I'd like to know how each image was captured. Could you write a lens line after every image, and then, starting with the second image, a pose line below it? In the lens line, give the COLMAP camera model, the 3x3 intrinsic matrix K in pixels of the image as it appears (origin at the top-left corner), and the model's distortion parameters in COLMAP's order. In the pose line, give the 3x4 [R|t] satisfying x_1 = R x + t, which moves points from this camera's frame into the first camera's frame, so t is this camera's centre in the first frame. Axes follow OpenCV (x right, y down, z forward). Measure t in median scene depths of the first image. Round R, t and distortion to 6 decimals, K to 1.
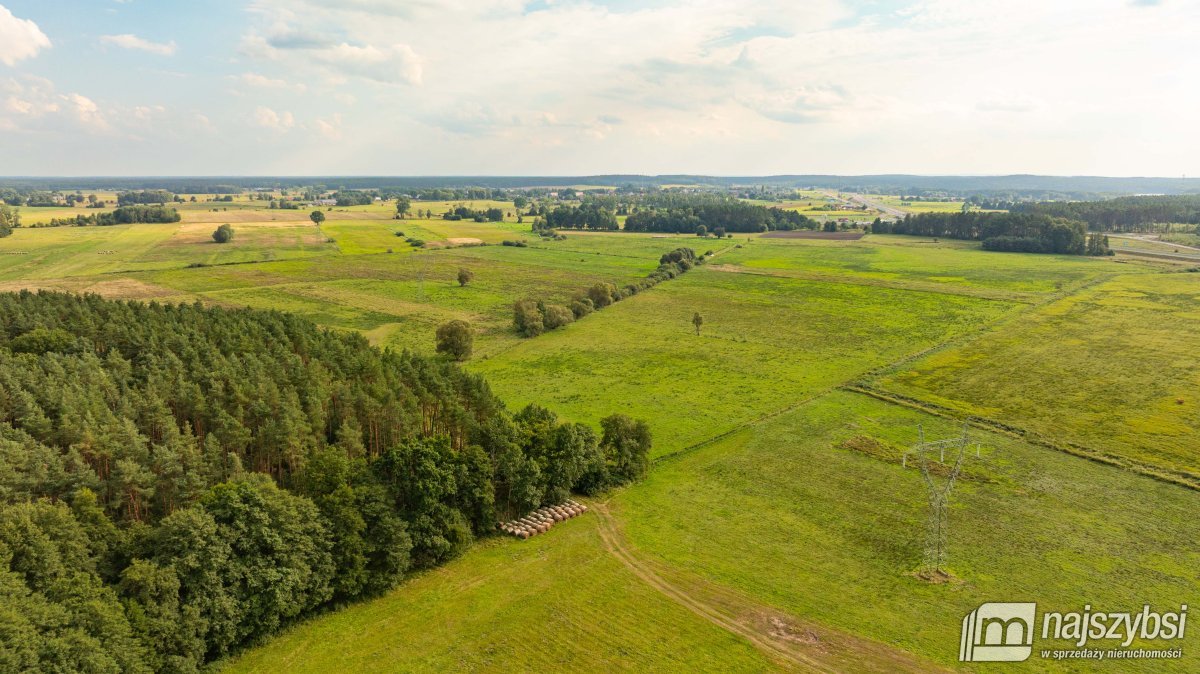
lens RADIAL K [[896.9, 0, 623.3], [0, 896.9, 327.4], [0, 0, 1]] dist [-0.025820, 0.004782]
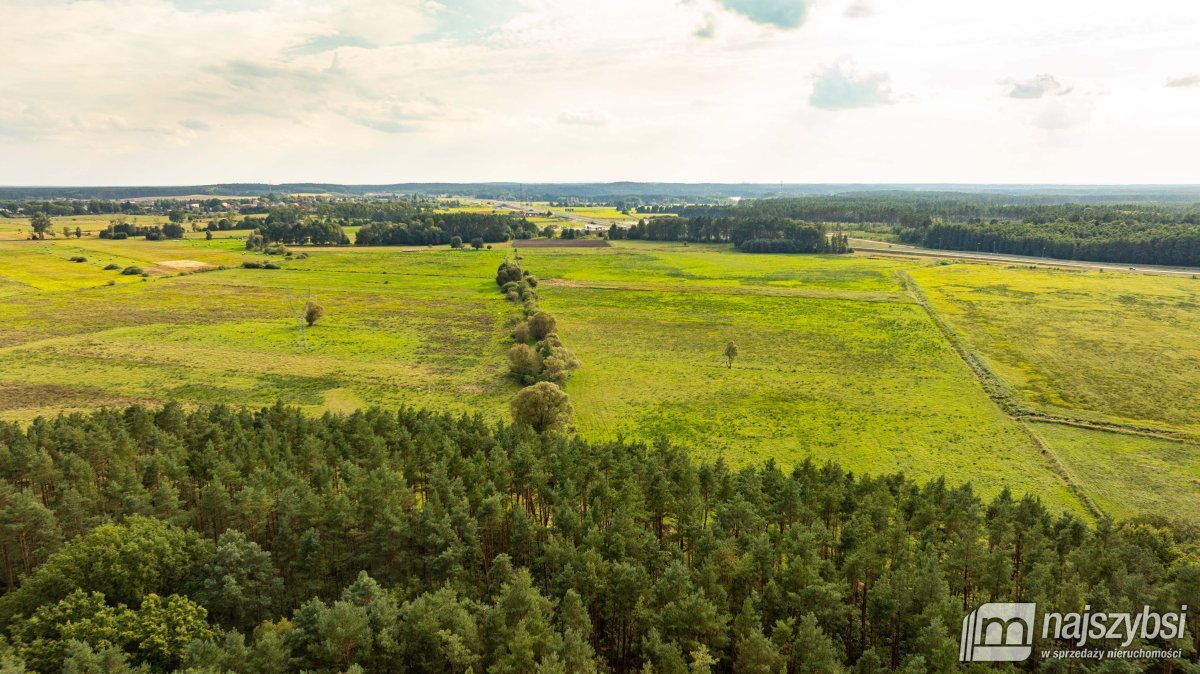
lens RADIAL K [[850.7, 0, 600.3], [0, 850.7, 335.8], [0, 0, 1]] dist [-0.031462, 0.020120]
pose [[0.902298, -0.078897, 0.423833, -0.083159], [0.074609, 0.996855, 0.026729, -0.011888], [-0.424609, 0.007504, 0.905346, 0.069339]]
